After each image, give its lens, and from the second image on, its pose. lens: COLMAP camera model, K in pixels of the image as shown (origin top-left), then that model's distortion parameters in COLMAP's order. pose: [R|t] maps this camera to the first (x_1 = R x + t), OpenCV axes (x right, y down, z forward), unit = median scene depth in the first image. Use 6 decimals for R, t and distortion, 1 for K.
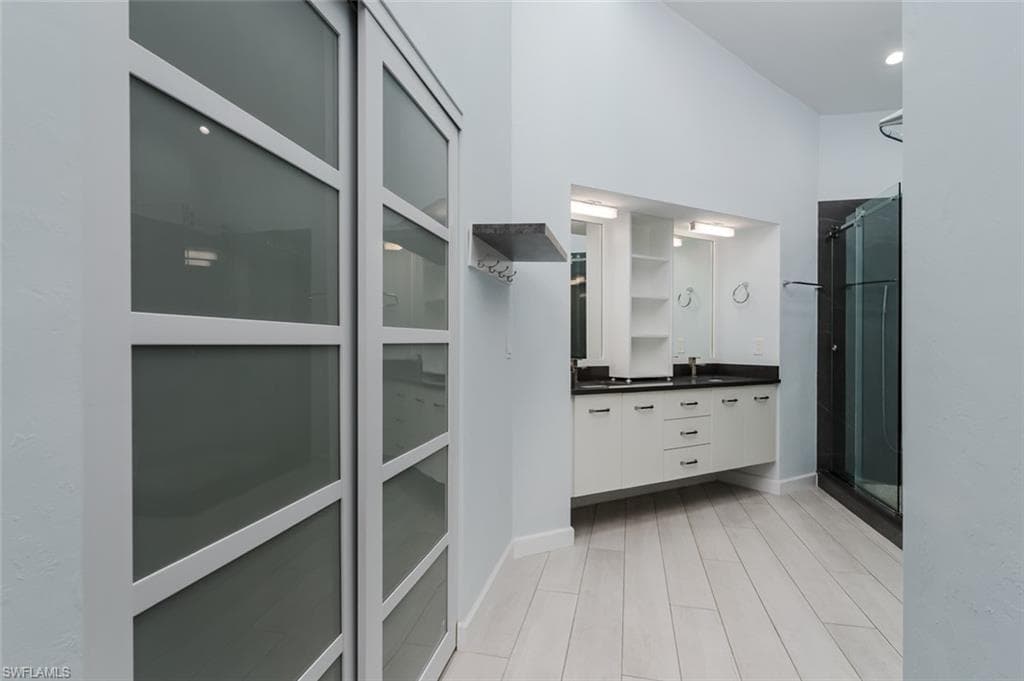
lens RADIAL K [[487.6, 0, 511.4], [0, 487.6, 342.9], [0, 0, 1]] dist [0.001592, 0.000031]
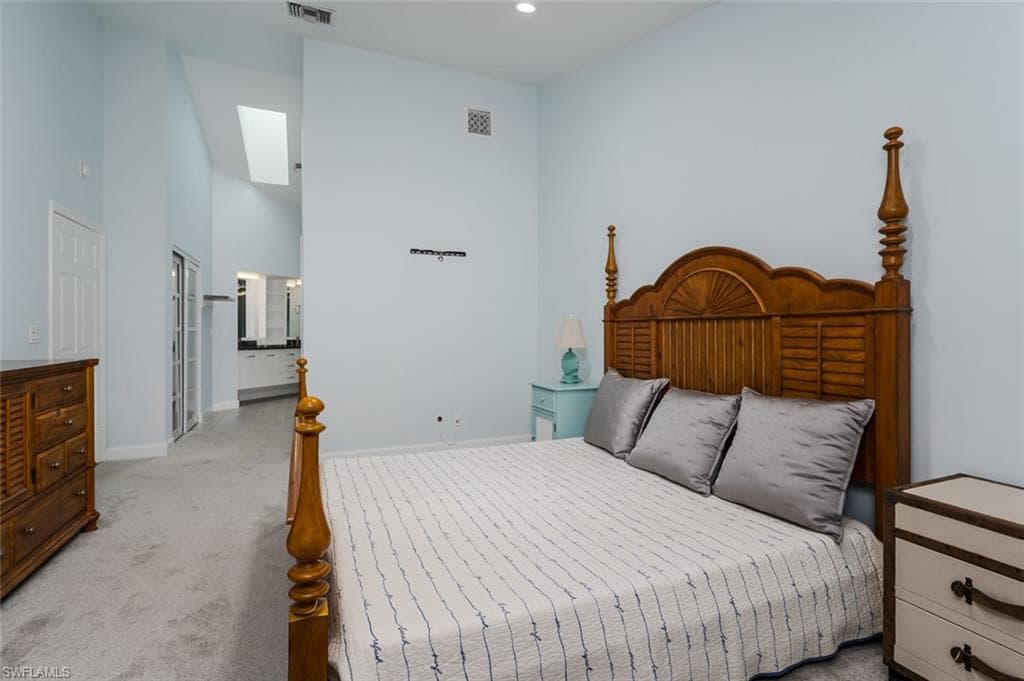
lens RADIAL K [[499.6, 0, 512.4], [0, 499.6, 328.3], [0, 0, 1]] dist [0.002364, -0.000110]
pose [[0.812197, -0.006109, 0.583352, -0.196549], [0.007586, 0.999971, -0.000089, -0.001891], [-0.583334, 0.004497, 0.812220, -1.621888]]
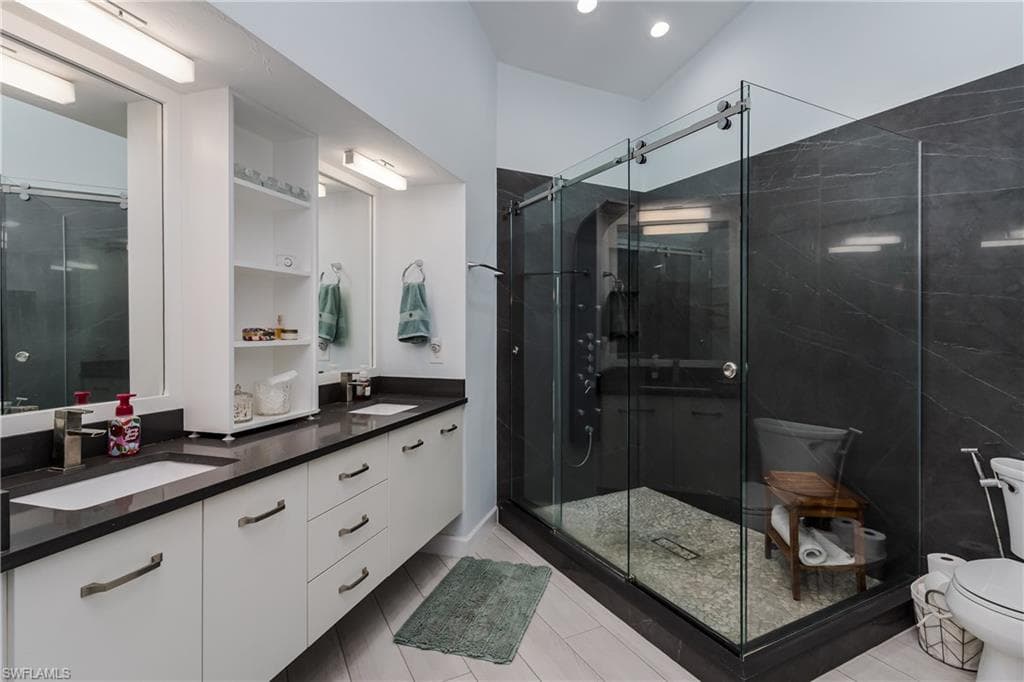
lens RADIAL K [[499.6, 0, 512.4], [0, 499.6, 328.8], [0, 0, 1]] dist [0.002364, -0.000110]
pose [[0.748165, -0.003775, 0.663502, 0.115852], [0.004823, 0.999988, 0.000251, -0.028235], [-0.663495, 0.003013, 0.748175, 0.418279]]
